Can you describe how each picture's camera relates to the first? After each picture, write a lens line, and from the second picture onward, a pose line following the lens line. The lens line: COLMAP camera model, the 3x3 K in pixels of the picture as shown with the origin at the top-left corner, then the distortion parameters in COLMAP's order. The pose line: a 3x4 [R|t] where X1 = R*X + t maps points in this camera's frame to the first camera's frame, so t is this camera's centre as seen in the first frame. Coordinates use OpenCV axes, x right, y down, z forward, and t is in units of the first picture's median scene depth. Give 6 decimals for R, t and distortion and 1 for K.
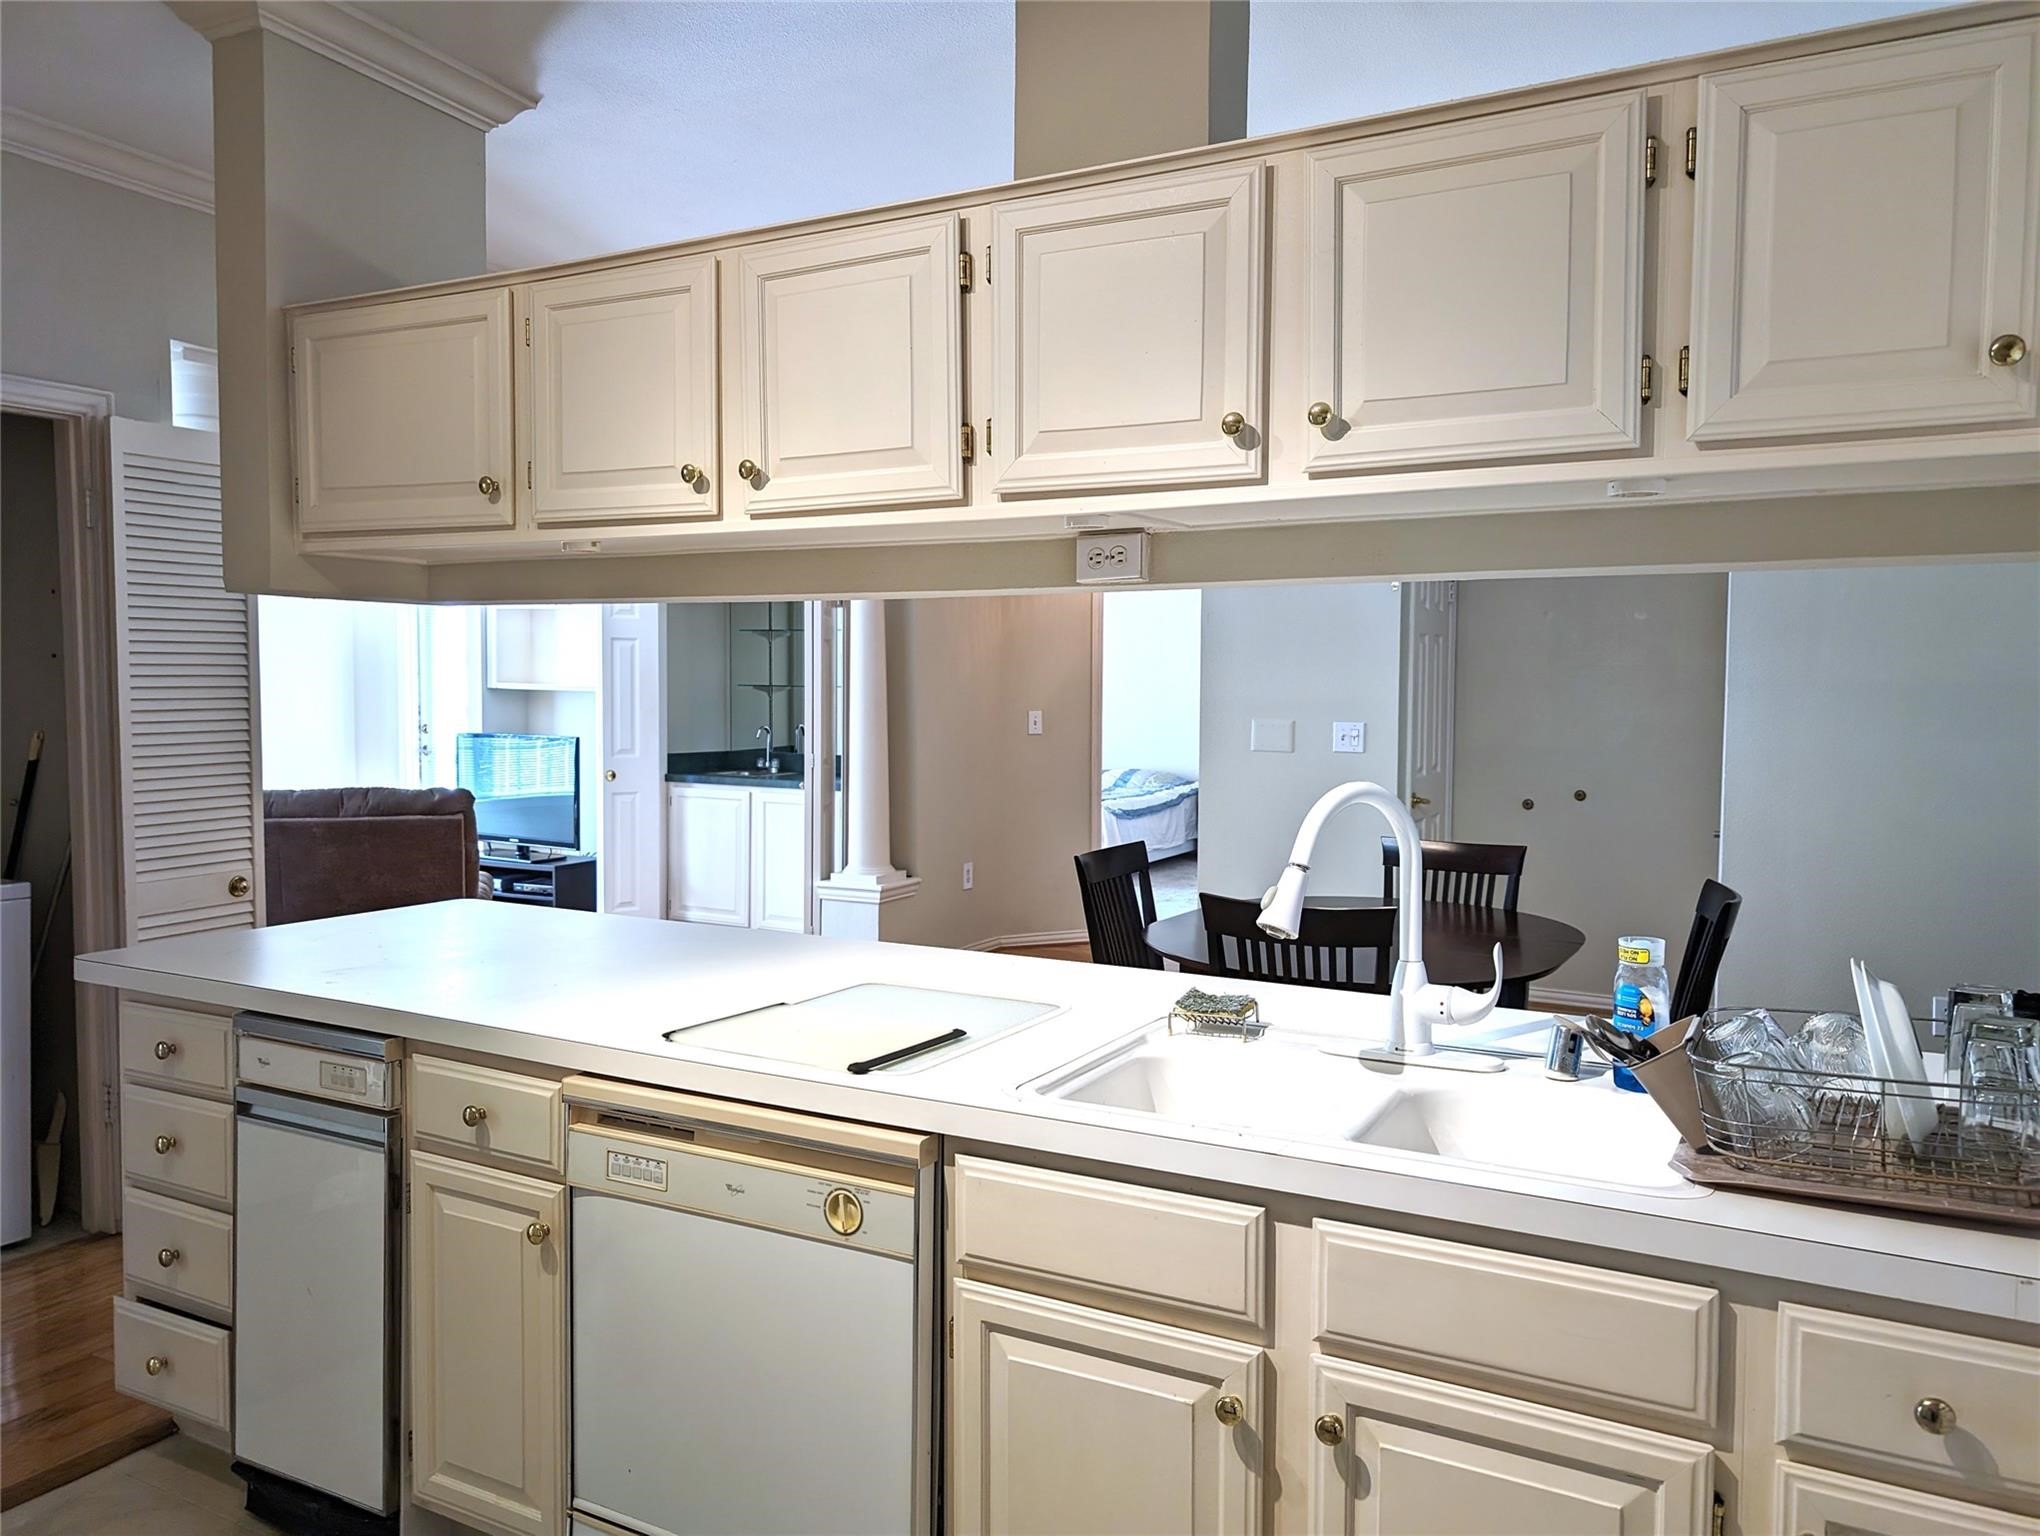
lens RADIAL K [[1457.1, 0, 1024.7], [0, 1457.1, 770.8], [0, 0, 1]] dist [0.007262, -0.003235]
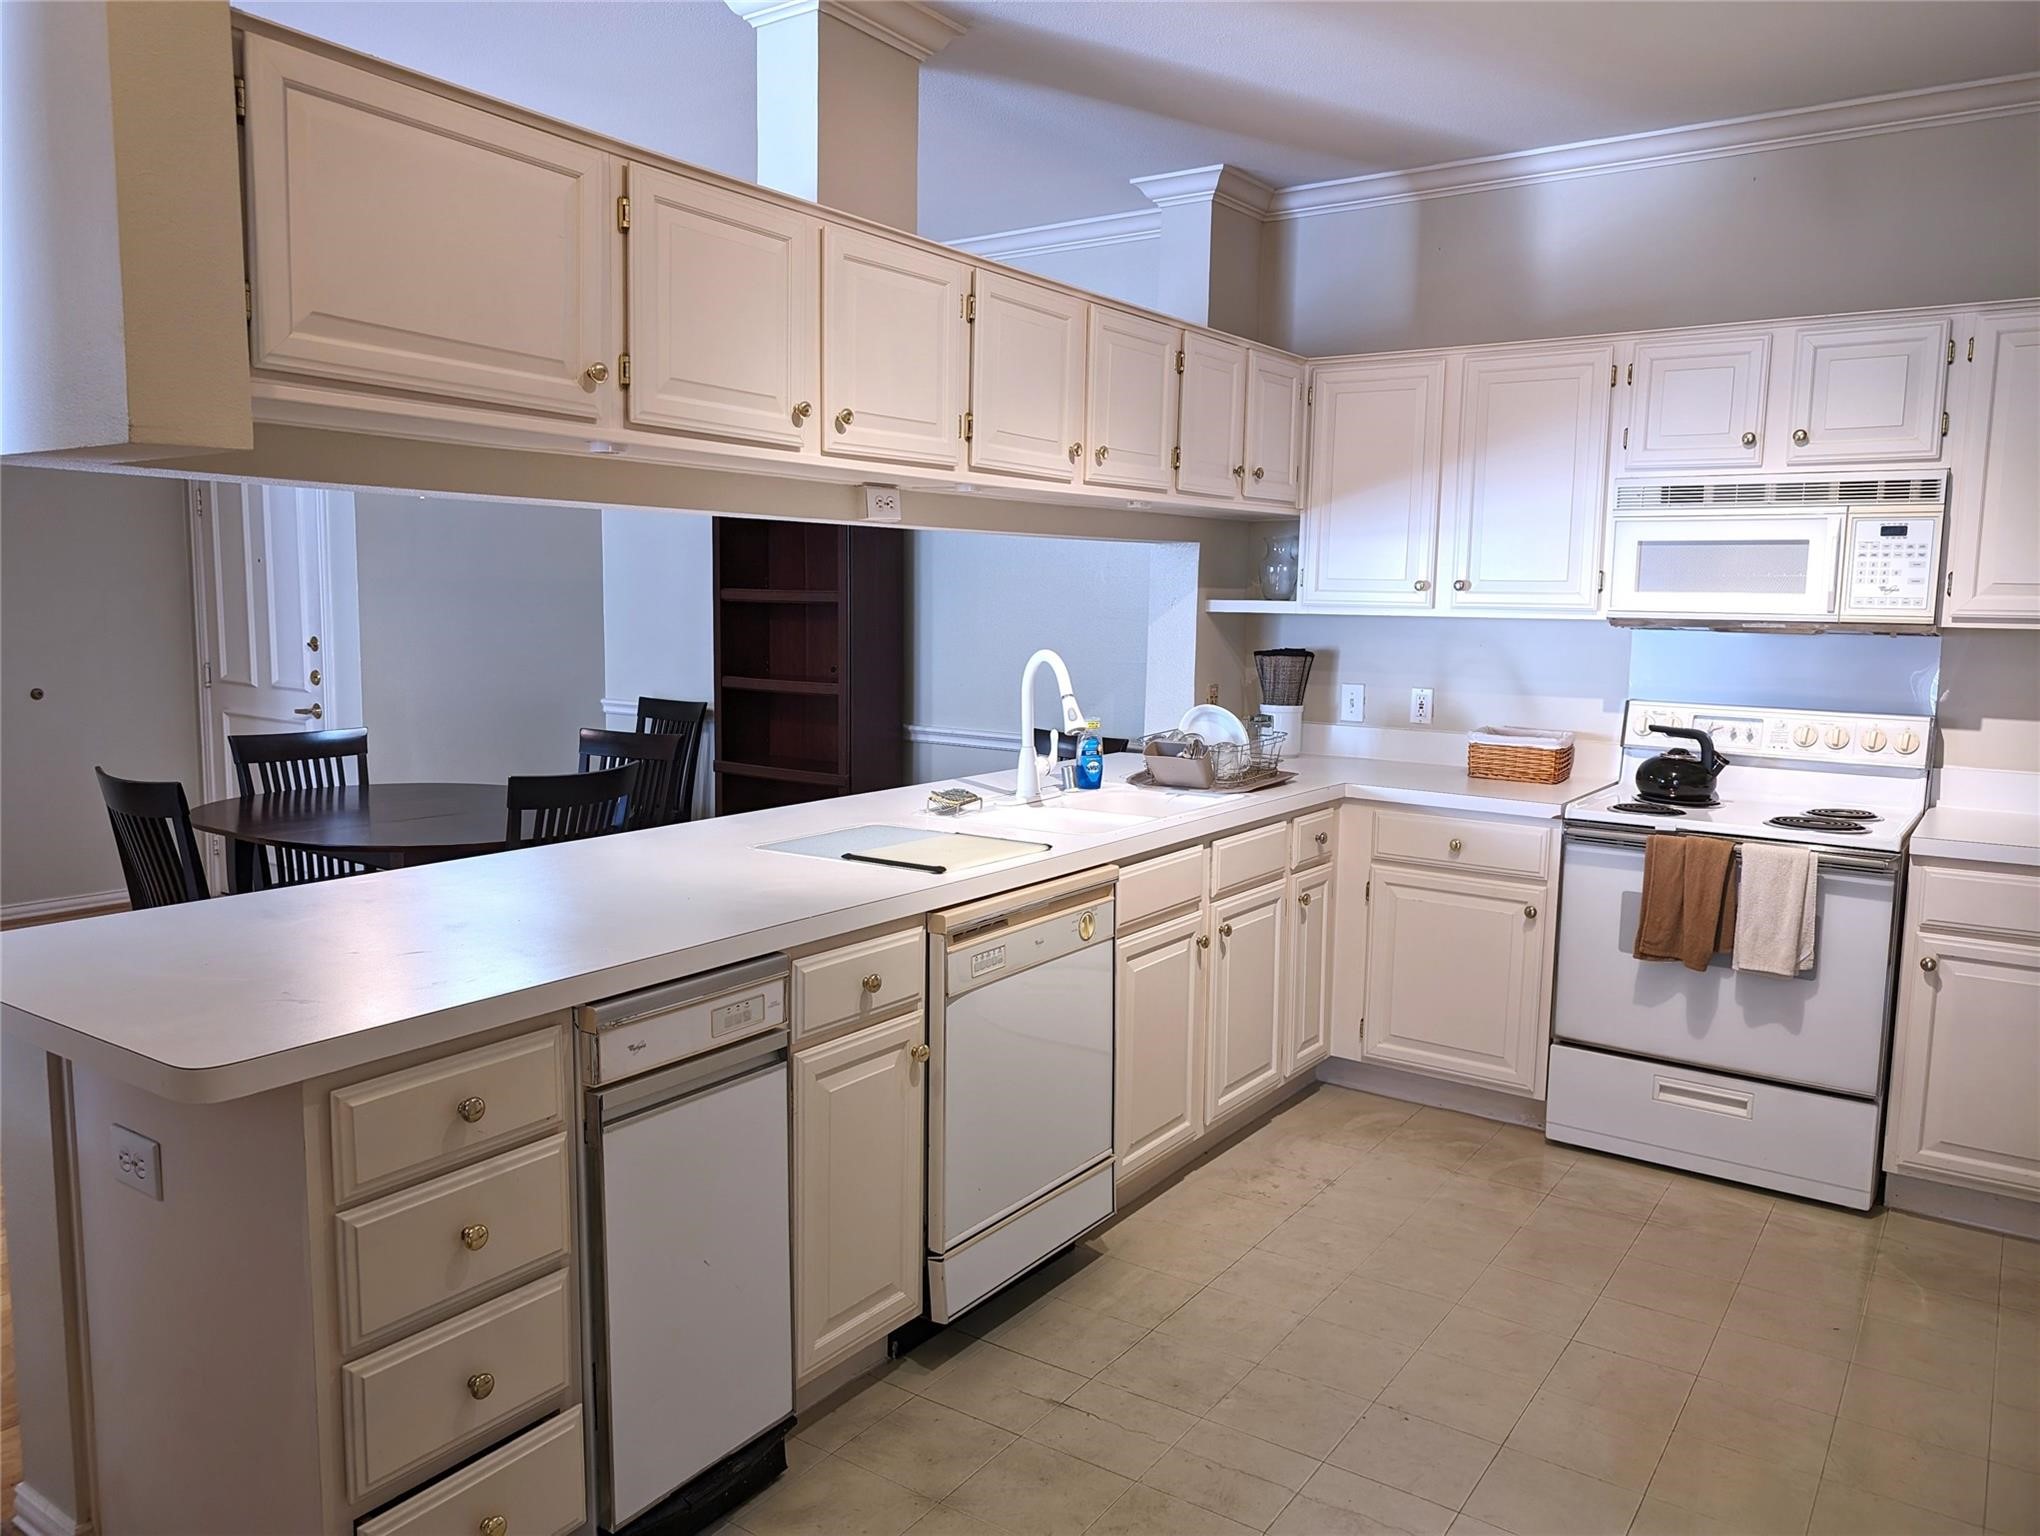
lens RADIAL K [[1457.1, 0, 1006.3], [0, 1457.1, 773.8], [0, 0, 1]] dist [0.007262, -0.003235]
pose [[0.129180, -0.129609, 0.983114, -1.383204], [0.048030, 0.991076, 0.124348, -0.056471], [-0.990457, 0.031156, 0.134252, 0.707084]]
